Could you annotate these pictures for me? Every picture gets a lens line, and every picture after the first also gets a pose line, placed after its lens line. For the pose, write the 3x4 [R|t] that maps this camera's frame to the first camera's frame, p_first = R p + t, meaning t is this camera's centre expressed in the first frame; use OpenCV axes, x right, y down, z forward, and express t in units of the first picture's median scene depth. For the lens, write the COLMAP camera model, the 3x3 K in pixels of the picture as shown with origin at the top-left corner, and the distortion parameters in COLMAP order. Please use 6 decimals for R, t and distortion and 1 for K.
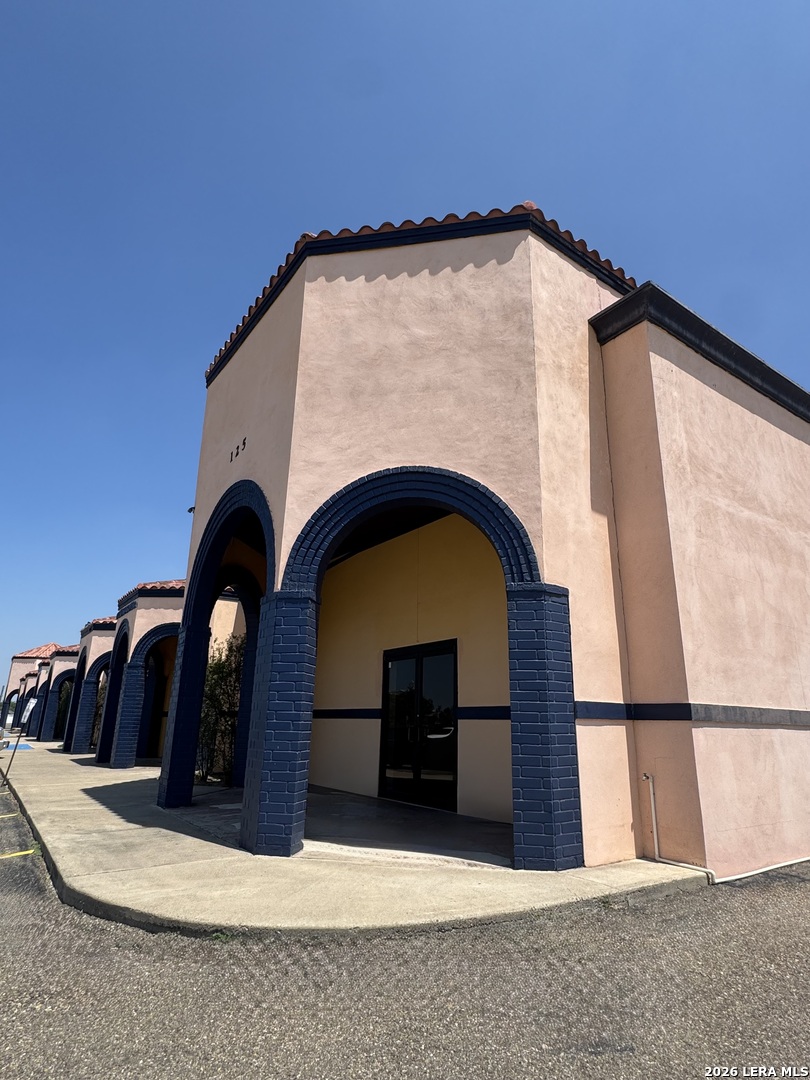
lens RADIAL K [[595.2, 0, 412.0], [0, 595.2, 545.1], [0, 0, 1]] dist [-0.000685, -0.000127]
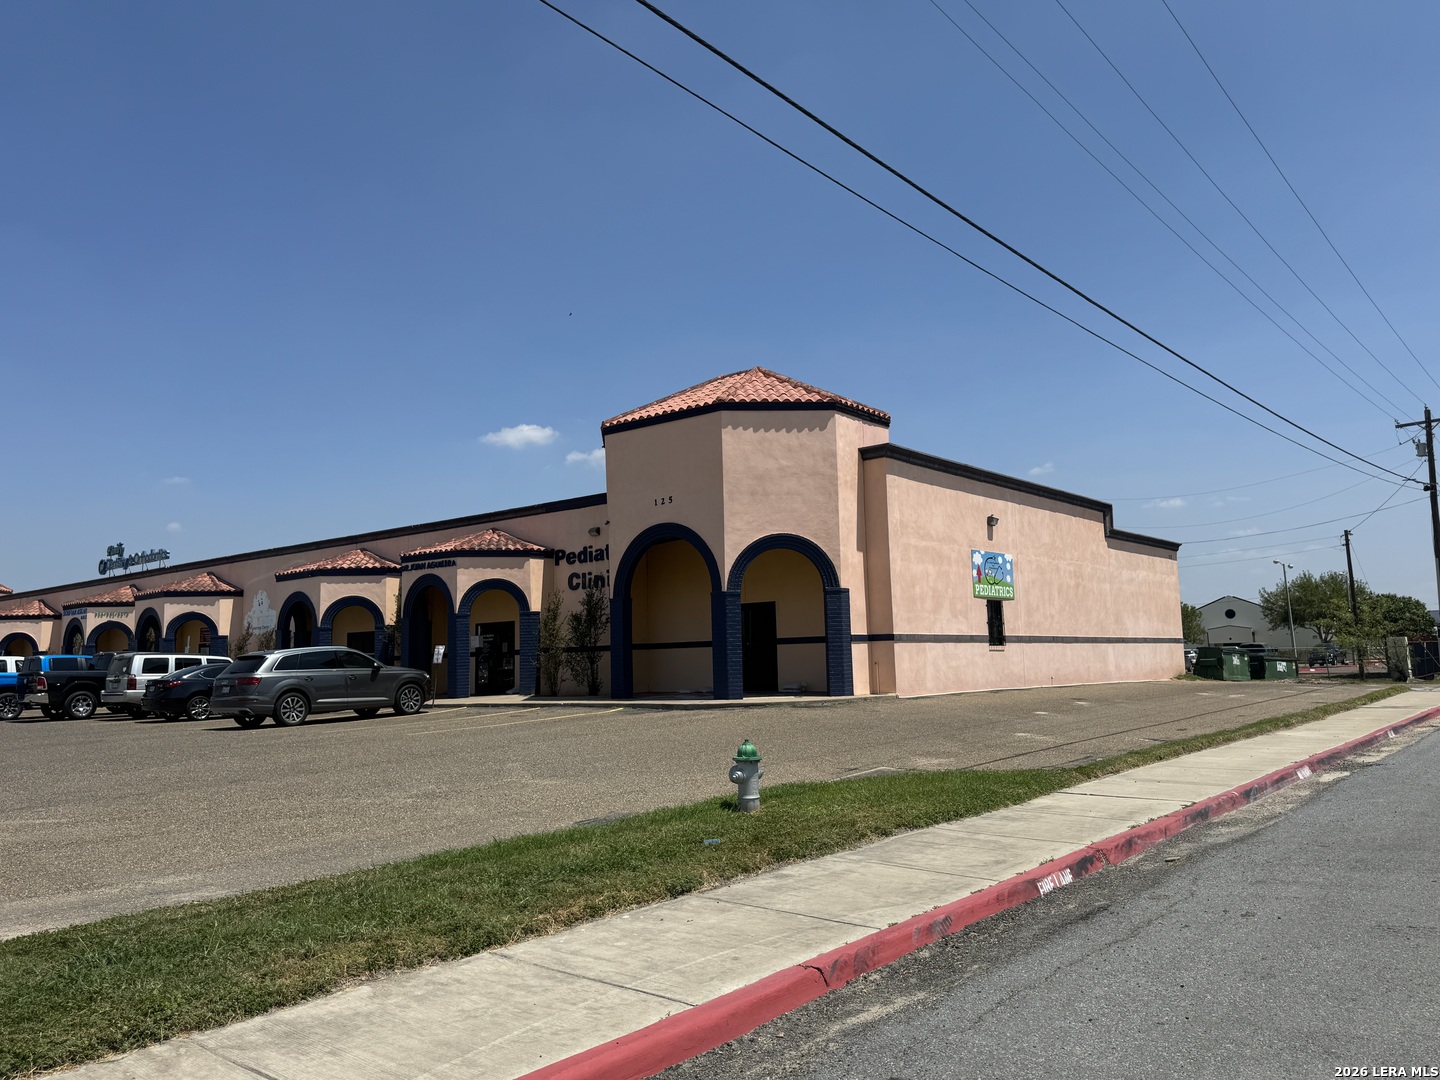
lens RADIAL K [[1038.5, 0, 727.9], [0, 1038.5, 540.7], [0, 0, 1]] dist [0.074872, -0.000806]
pose [[0.961679, -0.014054, 0.273816, -1.190169], [-0.034355, 0.984638, 0.171197, -0.720173], [-0.272016, -0.174044, 0.946423, -2.457505]]
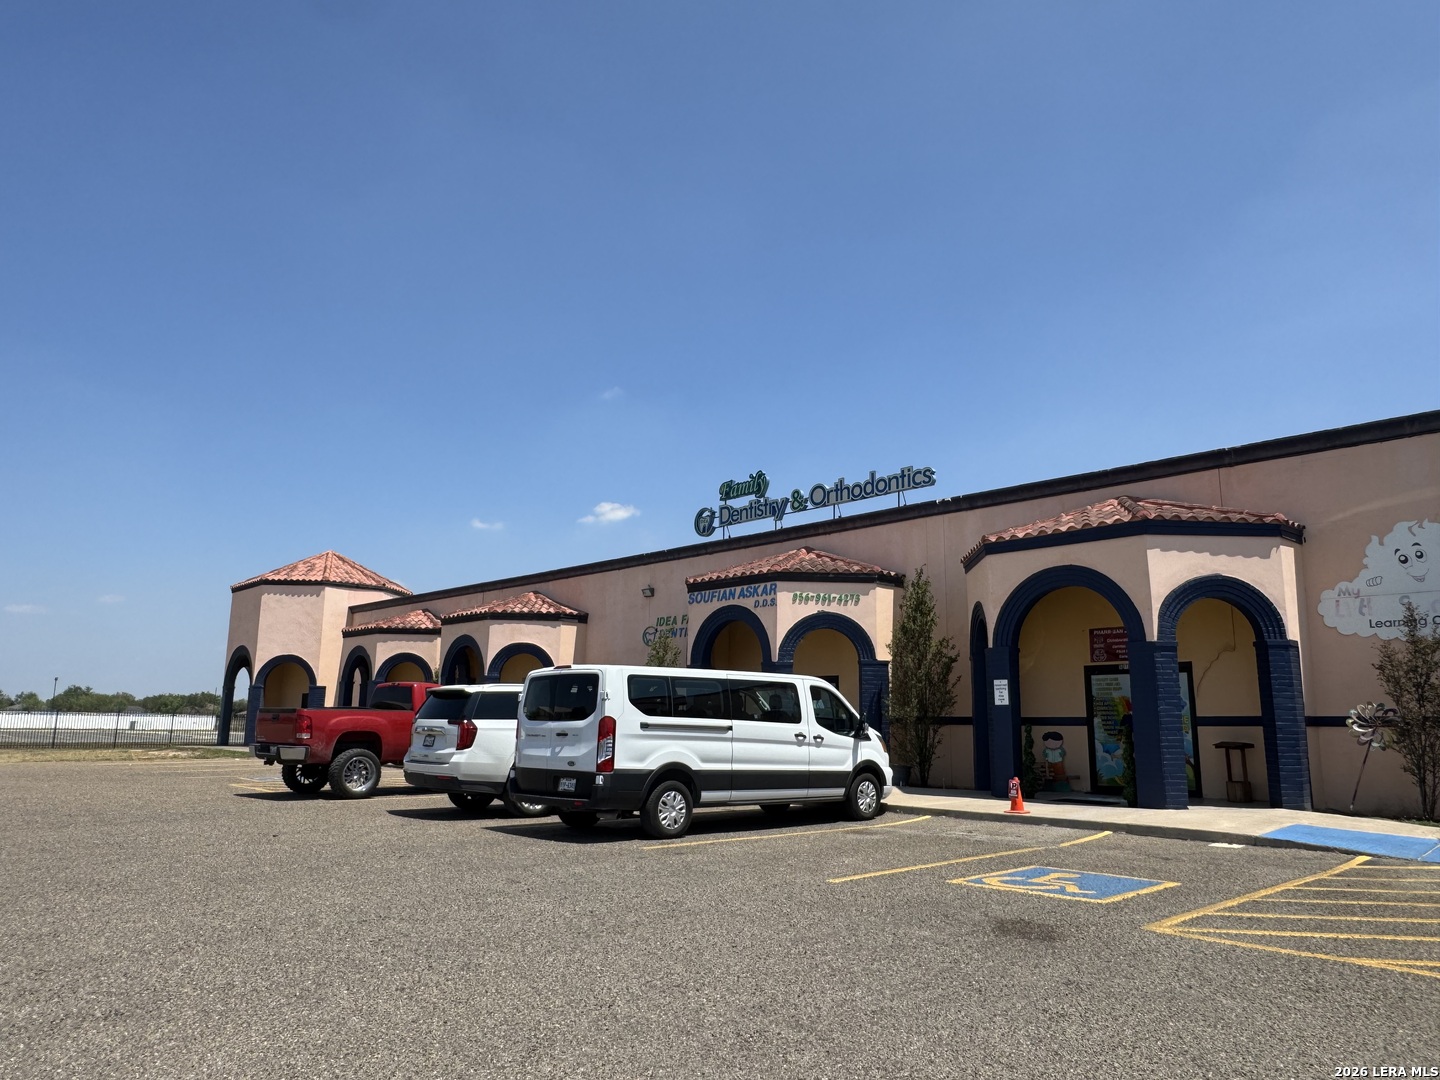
lens RADIAL K [[1027.7, 0, 703.4], [0, 1027.7, 531.4], [0, 0, 1]] dist [0.025755, 0.035904]
pose [[0.984256, 0.022617, 0.175295, -4.267421], [-0.041591, 0.993566, 0.105337, 0.614035], [-0.171785, -0.110970, 0.978864, 2.310873]]
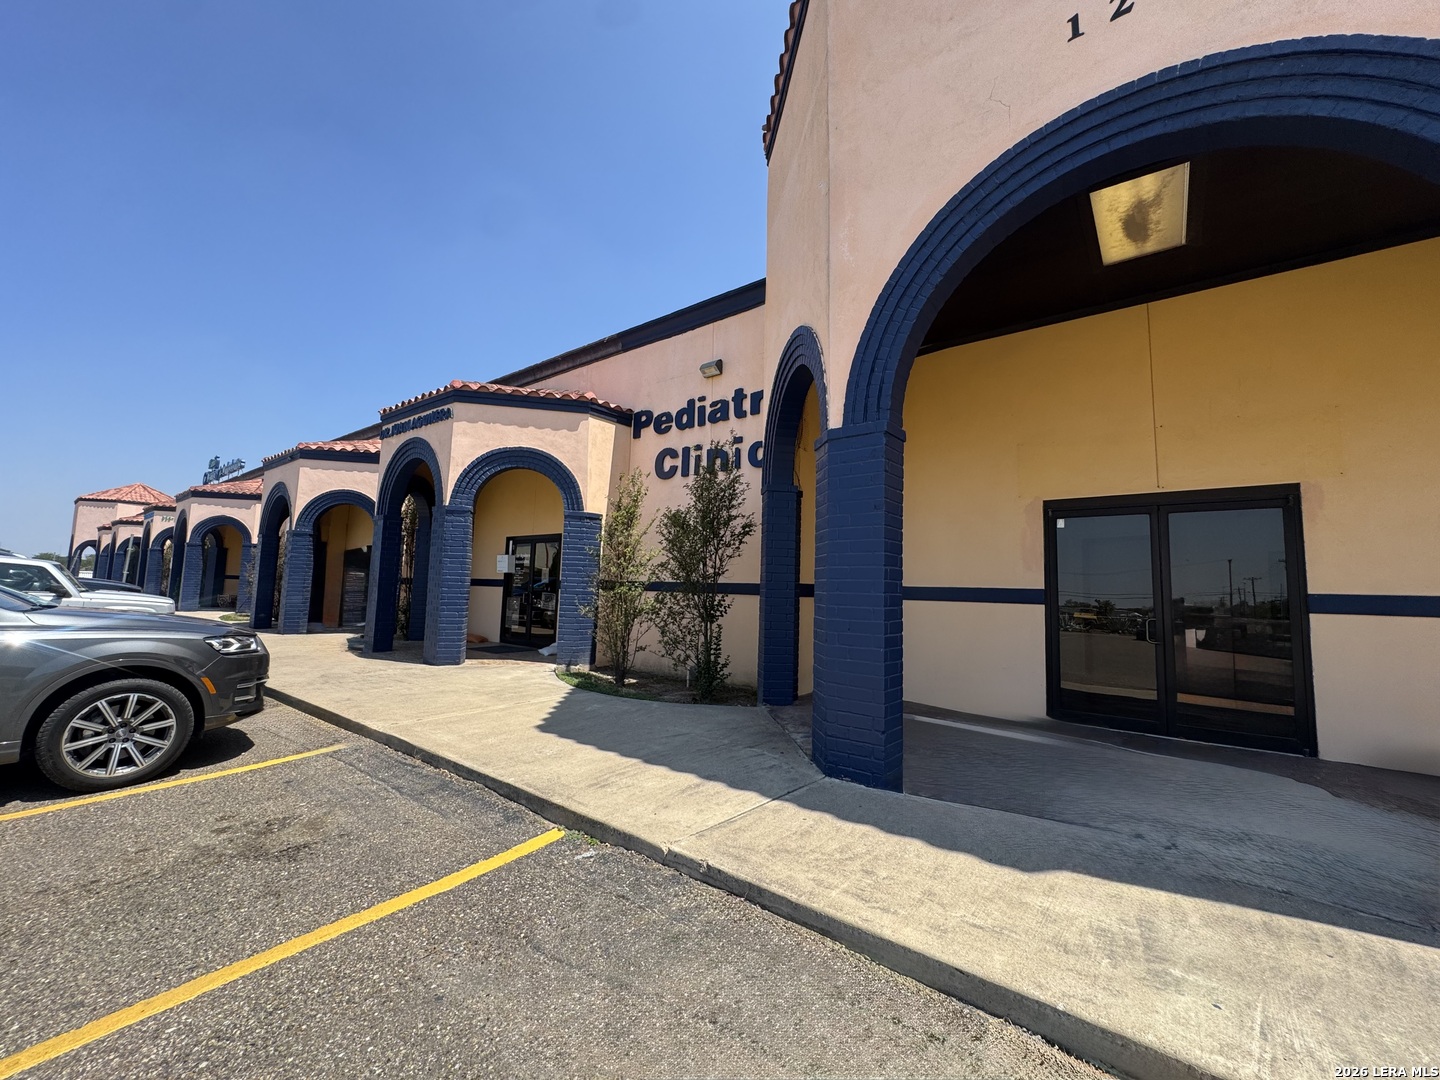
lens RADIAL K [[586.6, 0, 713.7], [0, 586.6, 540.6], [0, 0, 1]] dist [-0.004868, -0.000520]
pose [[0.961398, 0.037480, 0.272597, -0.846232], [-0.093002, 0.976639, 0.193719, 0.199293], [-0.258968, -0.211593, 0.942424, 0.757677]]
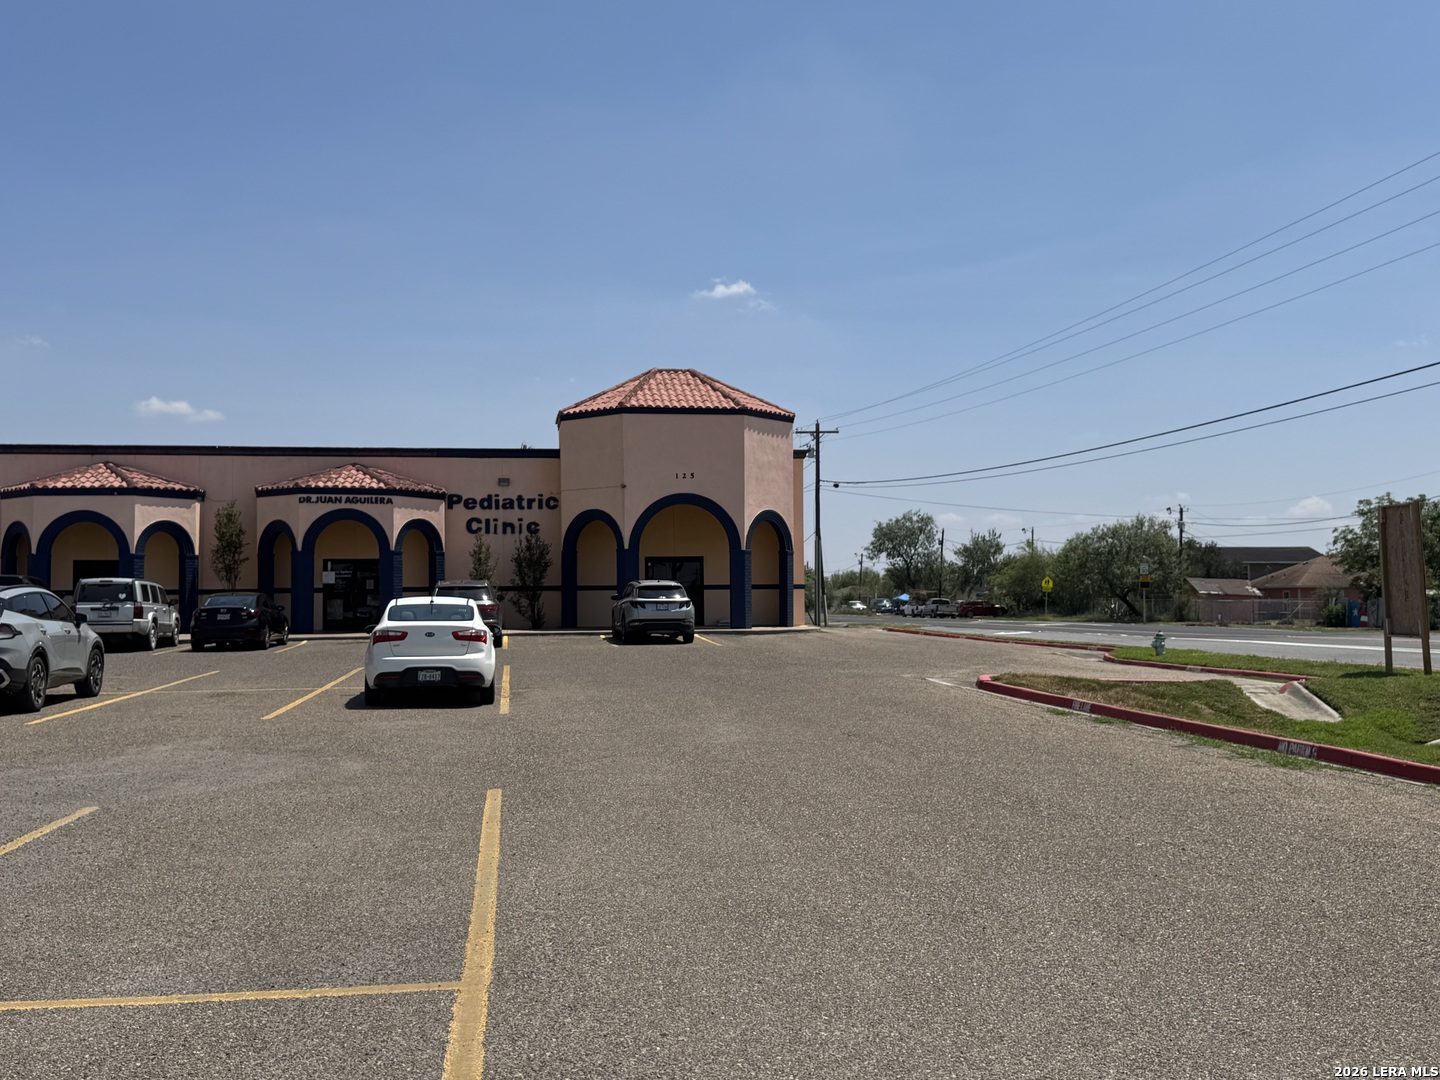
lens RADIAL K [[1472.3, 0, 717.4], [0, 1472.3, 536.9], [0, 0, 1]] dist [0.079005, 0.000000]
pose [[0.456640, 0.018105, 0.889467, -6.489251], [-0.239343, 0.965432, 0.103224, -0.676890], [-0.856852, -0.260024, 0.445188, -2.049004]]
